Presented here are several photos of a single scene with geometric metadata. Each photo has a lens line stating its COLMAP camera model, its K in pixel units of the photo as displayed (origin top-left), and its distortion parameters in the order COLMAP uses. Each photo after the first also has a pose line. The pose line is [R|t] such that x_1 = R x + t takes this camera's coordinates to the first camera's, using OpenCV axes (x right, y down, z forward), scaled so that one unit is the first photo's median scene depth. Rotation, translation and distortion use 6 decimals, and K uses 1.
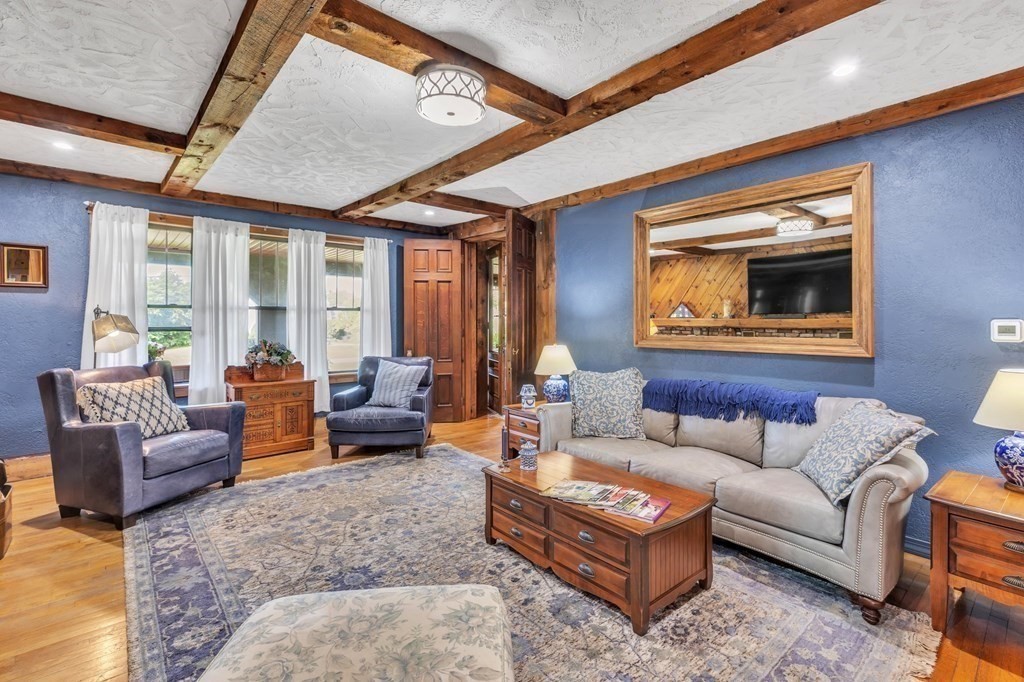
lens RADIAL K [[466.8, 0, 514.9], [0, 466.8, 322.7], [0, 0, 1]] dist [0.000917, -0.000050]
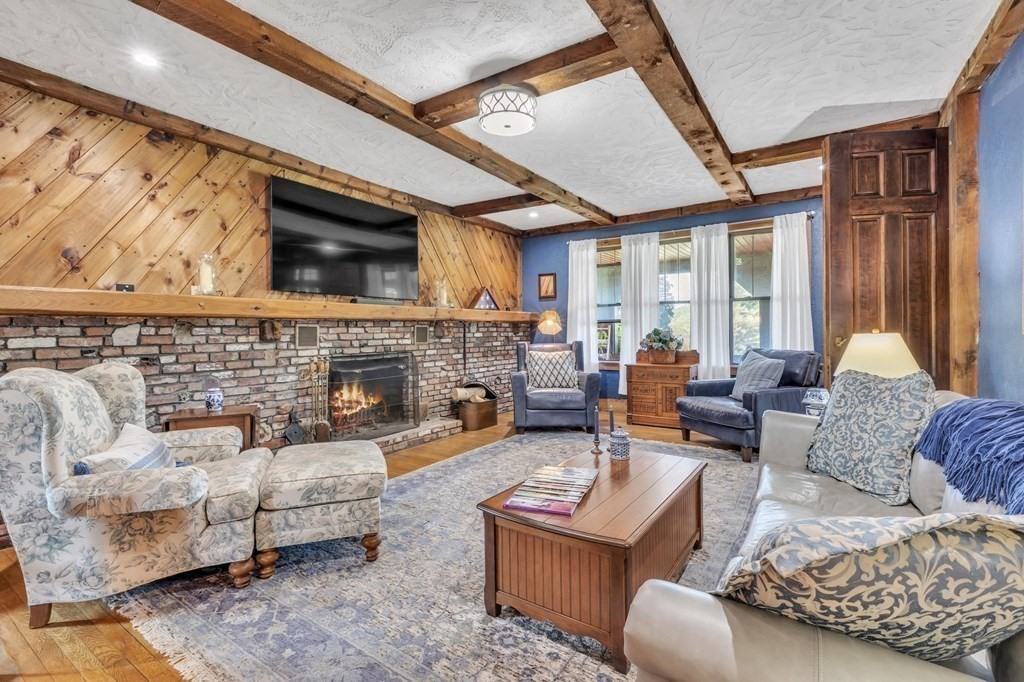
lens RADIAL K [[464.7, 0, 512.0], [0, 464.7, 338.1], [0, 0, 1]] dist [0.005339, -0.000114]
pose [[0.264465, 0.013291, -0.964304, 0.788211], [0.009581, 0.999819, 0.016408, 0.058831], [0.964348, -0.013579, 0.264290, 0.527310]]
